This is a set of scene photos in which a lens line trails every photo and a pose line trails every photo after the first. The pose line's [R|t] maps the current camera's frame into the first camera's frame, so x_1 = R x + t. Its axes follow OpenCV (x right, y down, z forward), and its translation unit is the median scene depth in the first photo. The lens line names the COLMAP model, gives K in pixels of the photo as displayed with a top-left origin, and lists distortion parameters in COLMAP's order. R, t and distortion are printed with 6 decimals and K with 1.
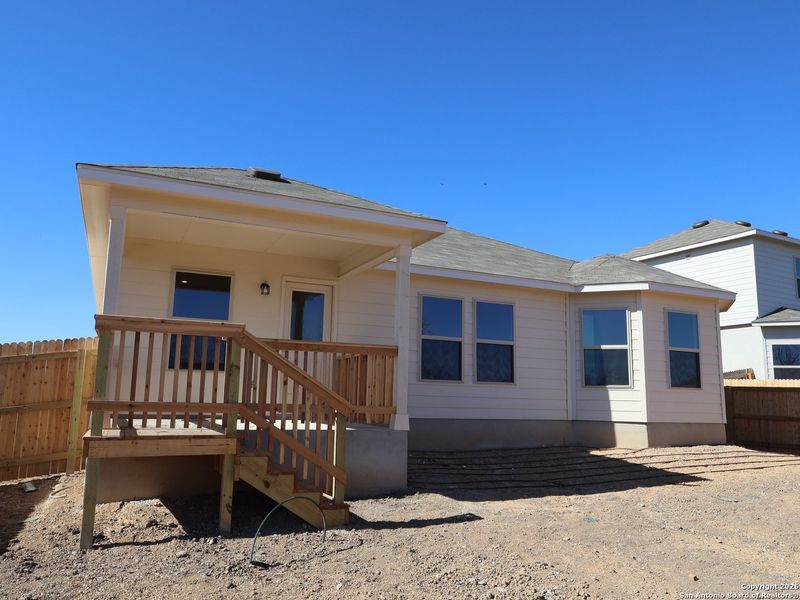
lens RADIAL K [[594.9, 0, 396.4], [0, 594.9, 296.5], [0, 0, 1]] dist [0.010320, 0.002057]
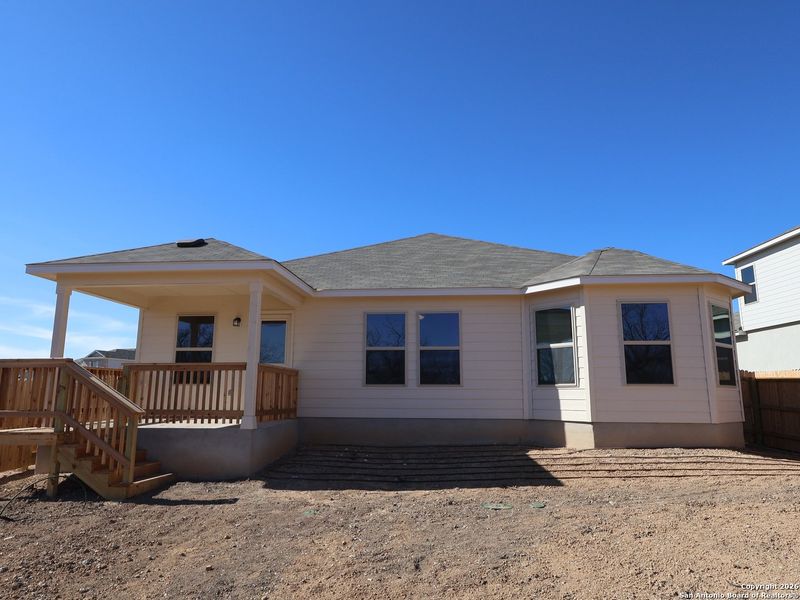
lens RADIAL K [[502.8, 0, 400.0], [0, 502.8, 300.0], [0, 0, 1]] dist [0.005729, 0.001295]
pose [[0.875429, -0.108054, -0.471114, 0.565514], [0.099733, 0.994098, -0.042679, 0.020191], [0.472945, -0.009624, 0.881039, 0.146002]]
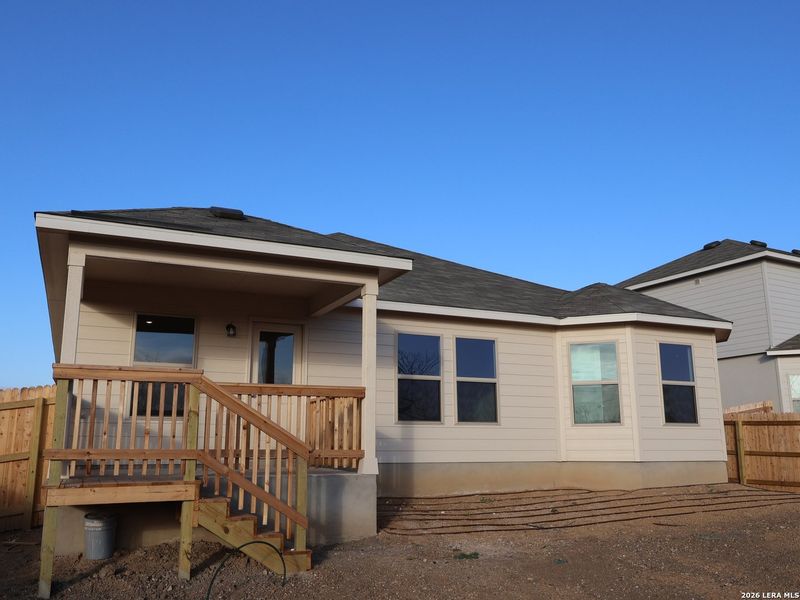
lens RADIAL K [[670.6, 0, 400.0], [0, 670.6, 300.0], [0, 0, 1]] dist [0.009410, -0.003031]
pose [[0.999717, -0.022385, 0.008097, 0.037475], [0.022710, 0.998841, -0.042438, -0.007934], [-0.007138, 0.042610, 0.999066, -0.072271]]
